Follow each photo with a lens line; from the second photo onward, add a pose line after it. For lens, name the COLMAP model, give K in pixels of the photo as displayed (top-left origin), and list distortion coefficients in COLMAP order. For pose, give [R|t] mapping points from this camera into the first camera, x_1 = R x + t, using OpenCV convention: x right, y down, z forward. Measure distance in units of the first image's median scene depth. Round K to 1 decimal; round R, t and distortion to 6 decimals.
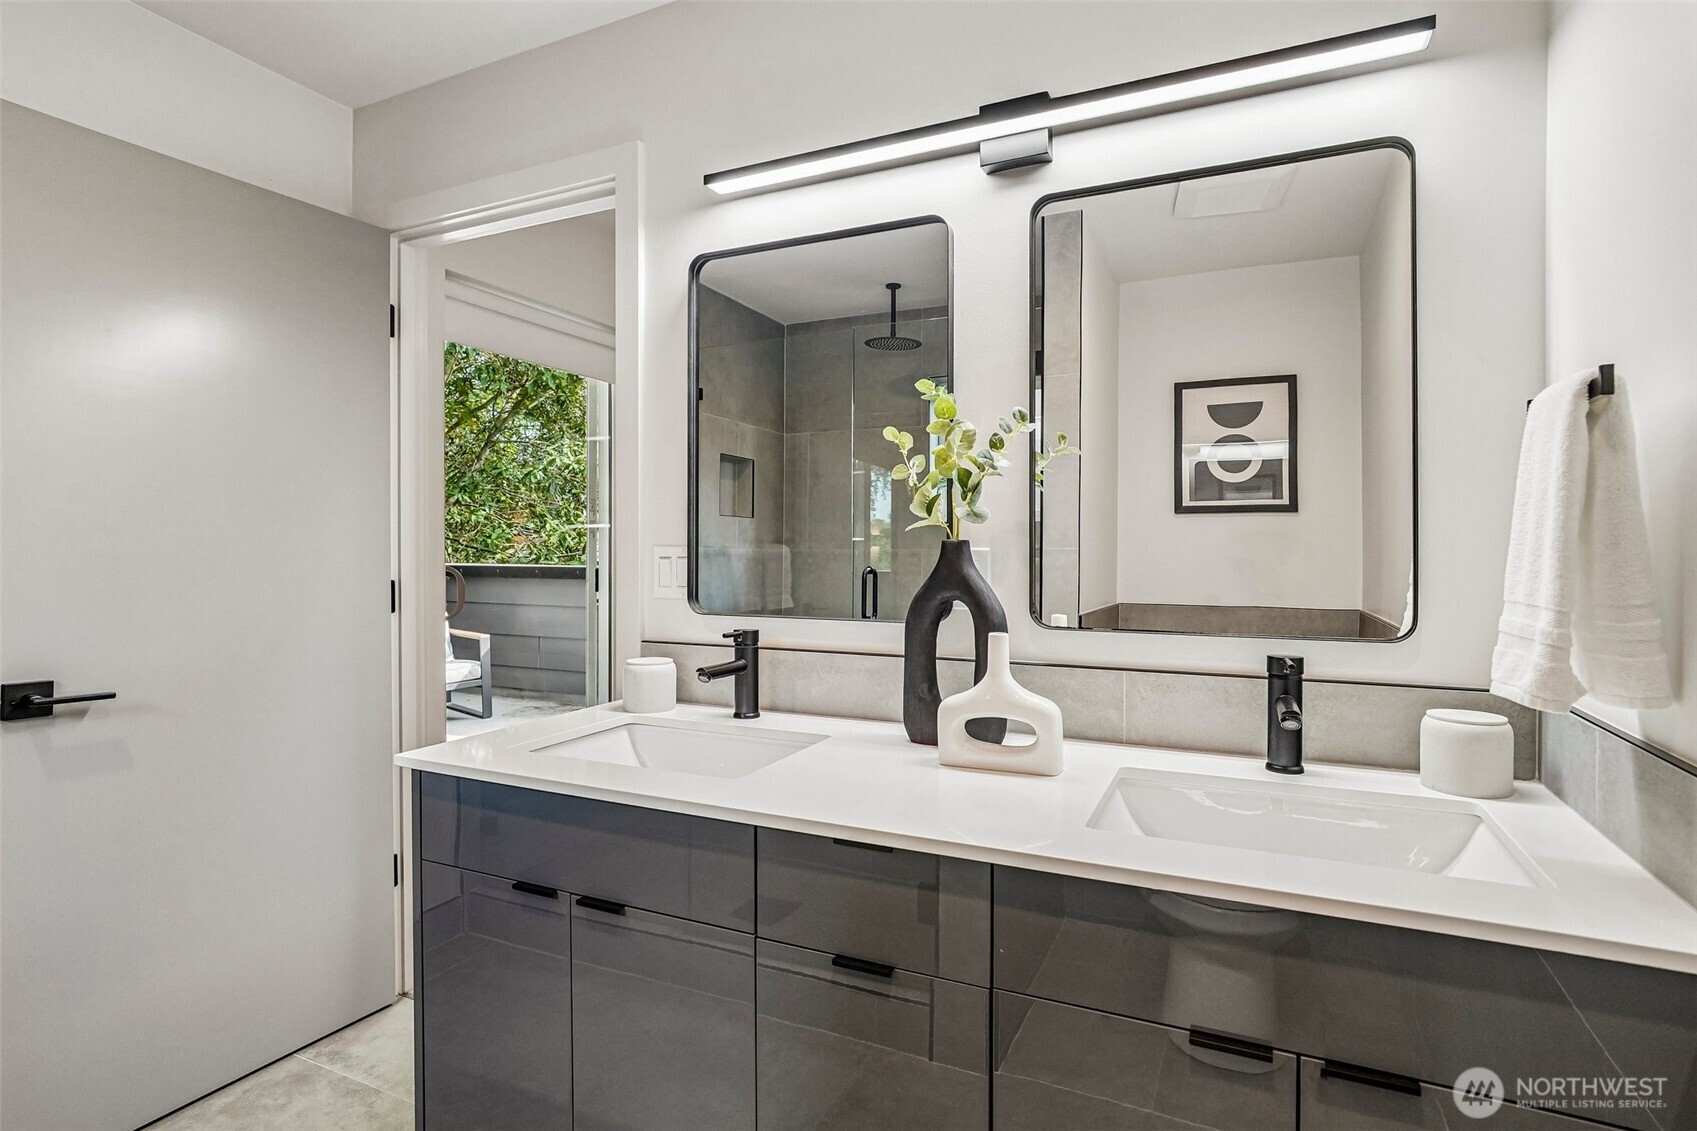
lens RADIAL K [[809.3, 0, 847.5], [0, 809.3, 556.2], [0, 0, 1]] dist [-0.001416, 0.000854]
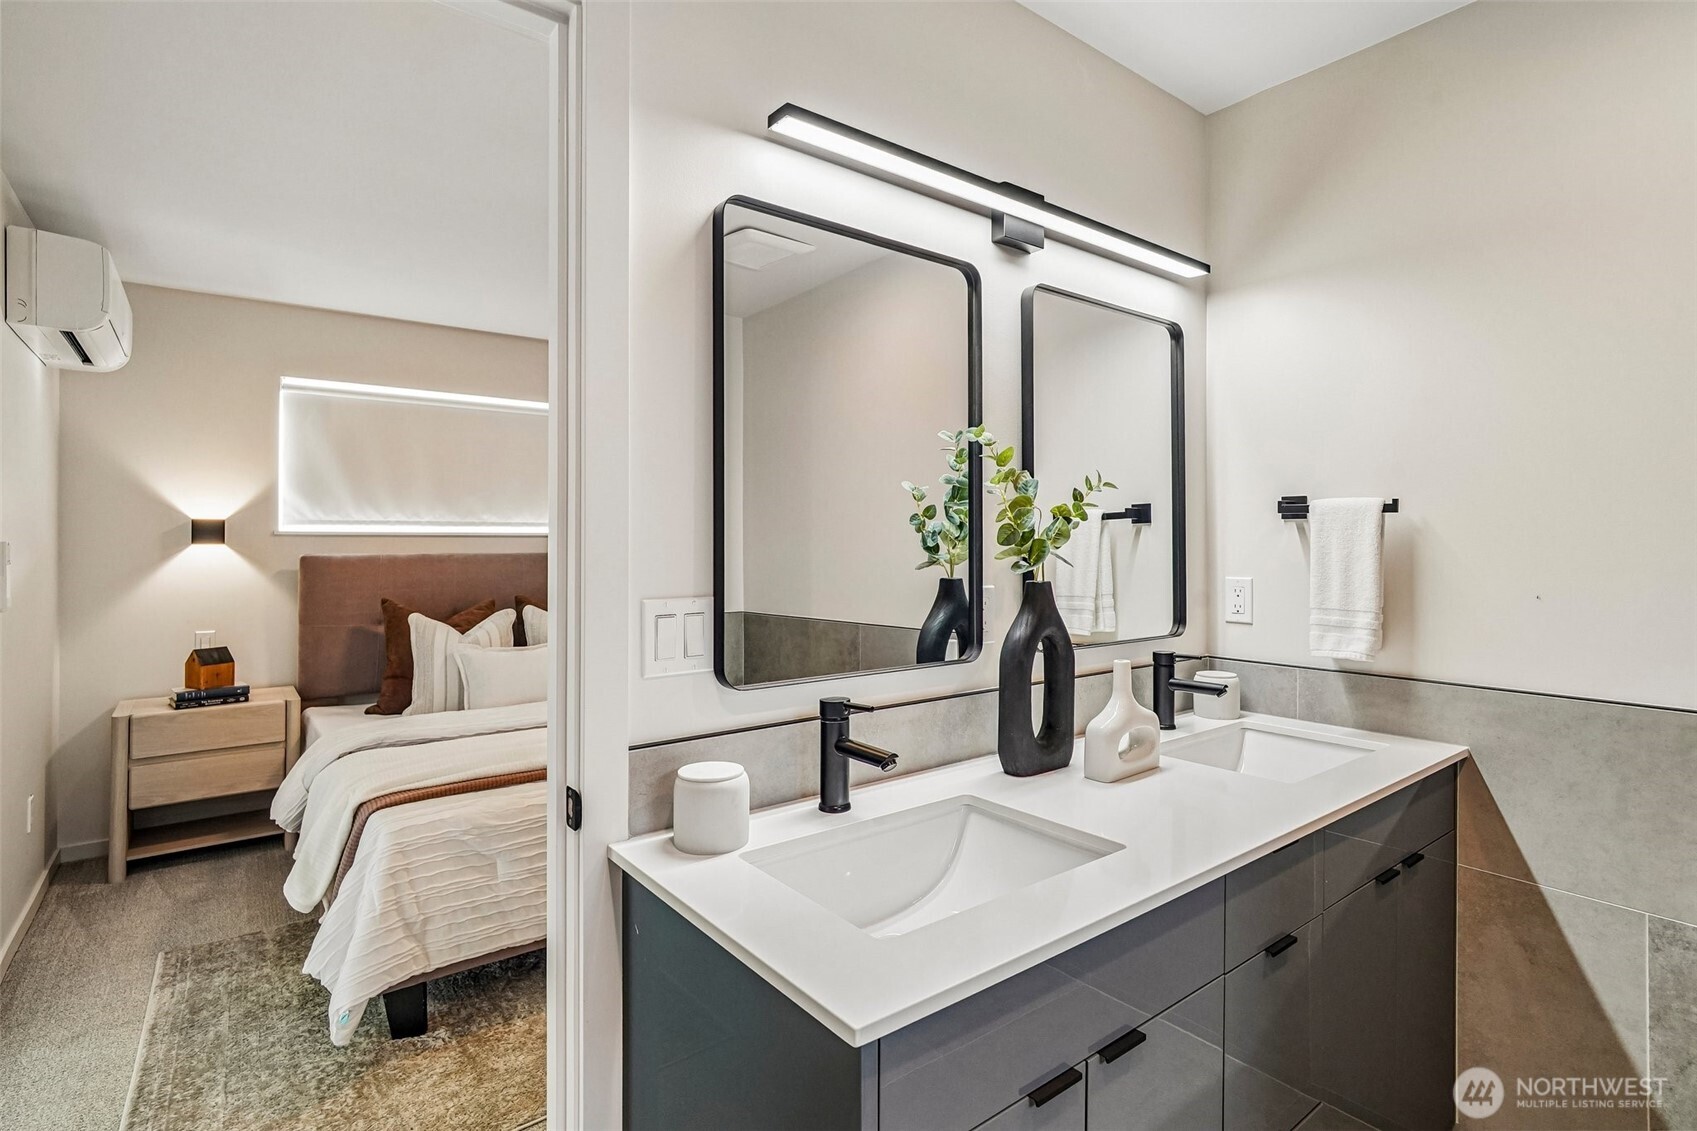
lens RADIAL K [[809.3, 0, 847.5], [0, 809.3, 556.2], [0, 0, 1]] dist [-0.001416, 0.000854]
pose [[0.479018, -0.023830, 0.877482, -0.930461], [0.004351, 0.999684, 0.024773, -0.080435], [-0.877794, -0.008049, 0.478970, 0.682866]]
